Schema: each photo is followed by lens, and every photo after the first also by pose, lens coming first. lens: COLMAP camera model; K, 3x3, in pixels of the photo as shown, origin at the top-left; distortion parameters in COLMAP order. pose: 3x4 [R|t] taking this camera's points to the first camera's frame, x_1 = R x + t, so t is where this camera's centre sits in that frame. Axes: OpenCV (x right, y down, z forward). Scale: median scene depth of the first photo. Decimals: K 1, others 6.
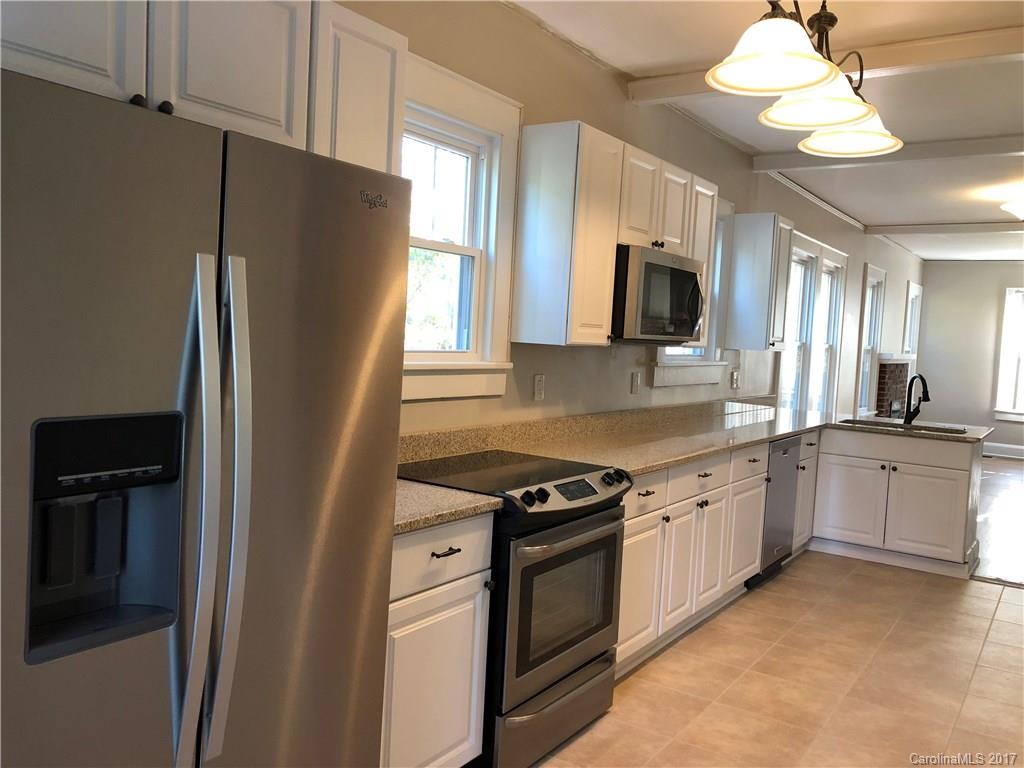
lens RADIAL K [[839.3, 0, 513.9], [0, 839.3, 364.6], [0, 0, 1]] dist [0.048158, -0.021508]
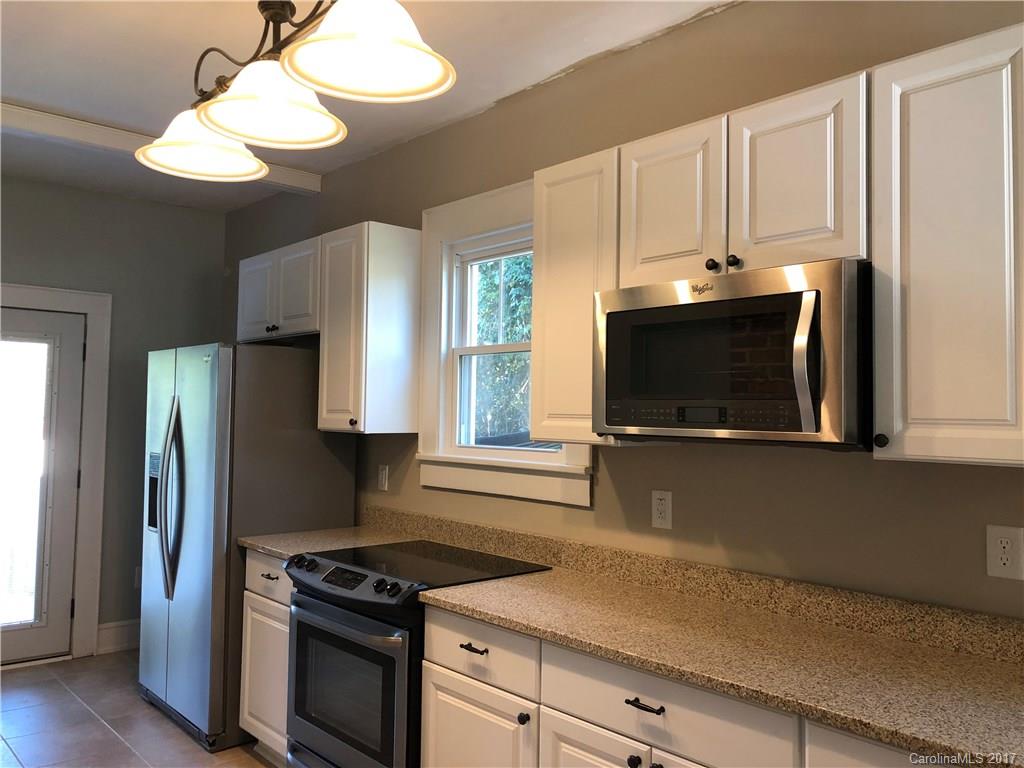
lens RADIAL K [[839.3, 0, 513.9], [0, 839.3, 364.6], [0, 0, 1]] dist [0.048158, -0.021508]
pose [[-0.230356, -0.113870, -0.966421, 0.811849], [-0.073391, 0.992334, -0.099430, -0.014911], [0.970335, 0.048022, -0.236948, 1.119445]]
